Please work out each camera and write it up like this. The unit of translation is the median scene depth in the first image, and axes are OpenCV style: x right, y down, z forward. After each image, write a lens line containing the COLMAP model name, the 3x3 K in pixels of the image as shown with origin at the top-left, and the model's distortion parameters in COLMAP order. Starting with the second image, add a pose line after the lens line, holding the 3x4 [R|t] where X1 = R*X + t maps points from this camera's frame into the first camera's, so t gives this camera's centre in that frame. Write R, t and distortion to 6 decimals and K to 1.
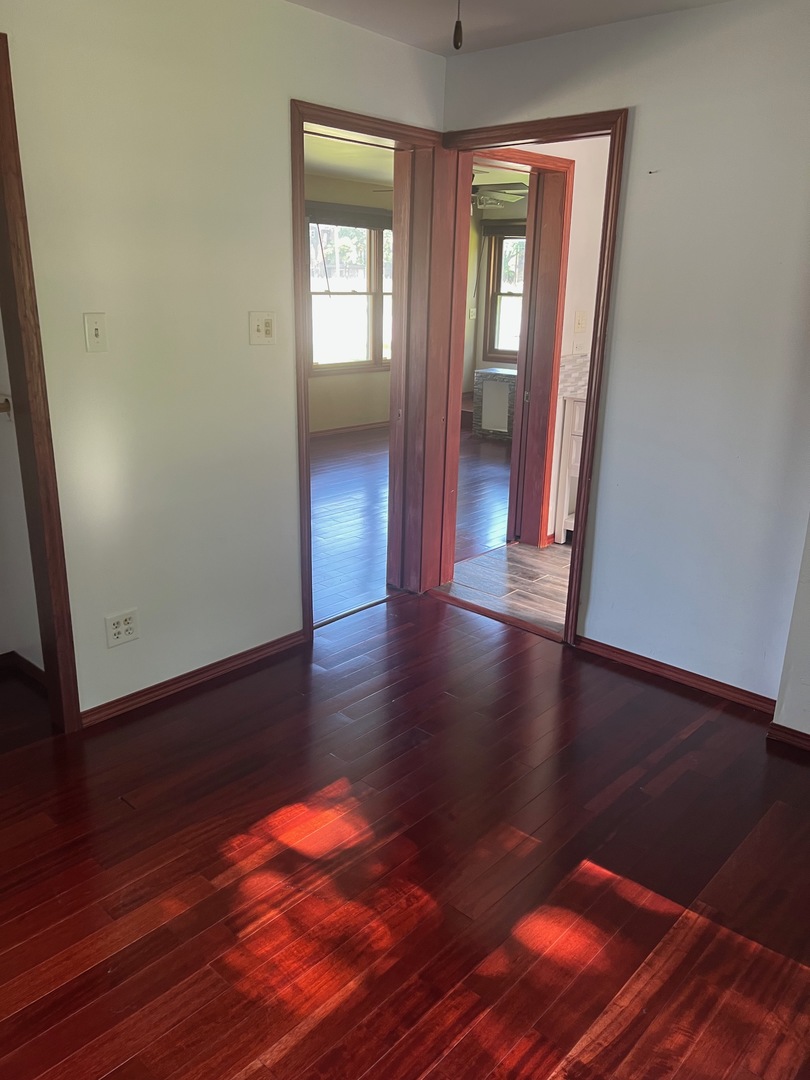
lens RADIAL K [[824.3, 0, 405.0], [0, 824.3, 540.0], [0, 0, 1]] dist [0.076204, -0.060229]
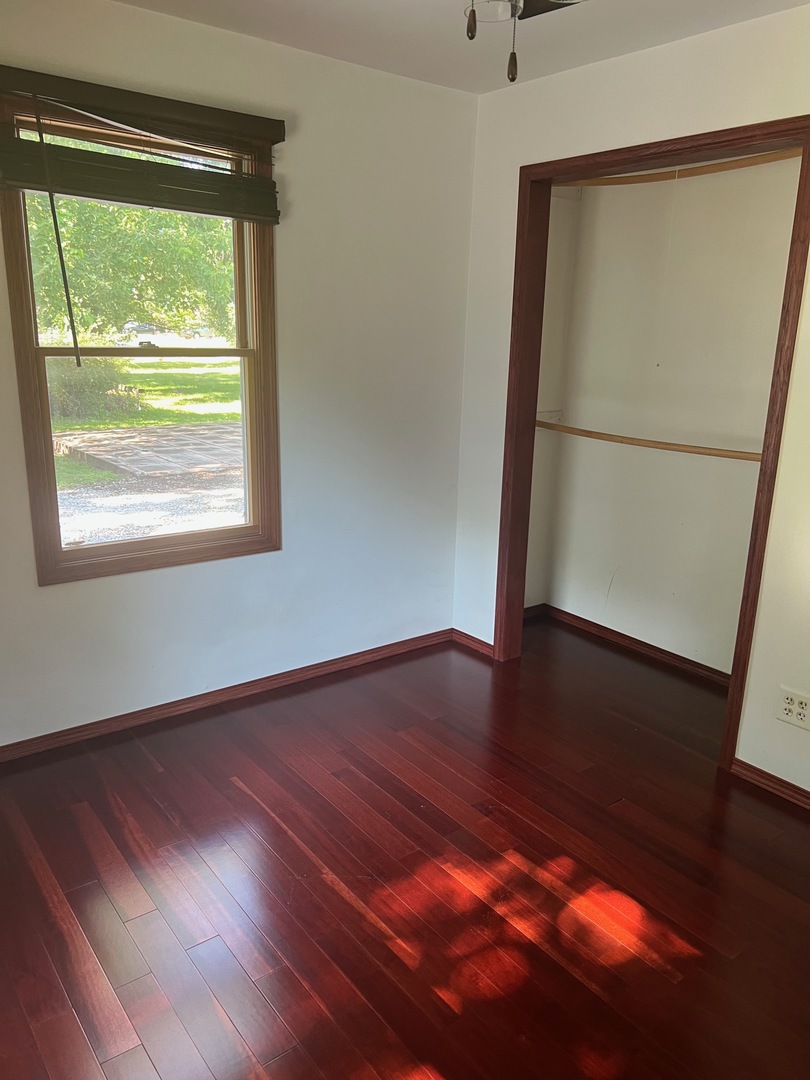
lens RADIAL K [[824.3, 0, 405.0], [0, 824.3, 540.0], [0, 0, 1]] dist [0.076204, -0.060229]
pose [[-0.174858, 0.221415, -0.959375, 0.599232], [-0.324231, 0.907090, 0.268443, -0.176515], [0.929677, 0.357998, -0.086822, 0.612180]]
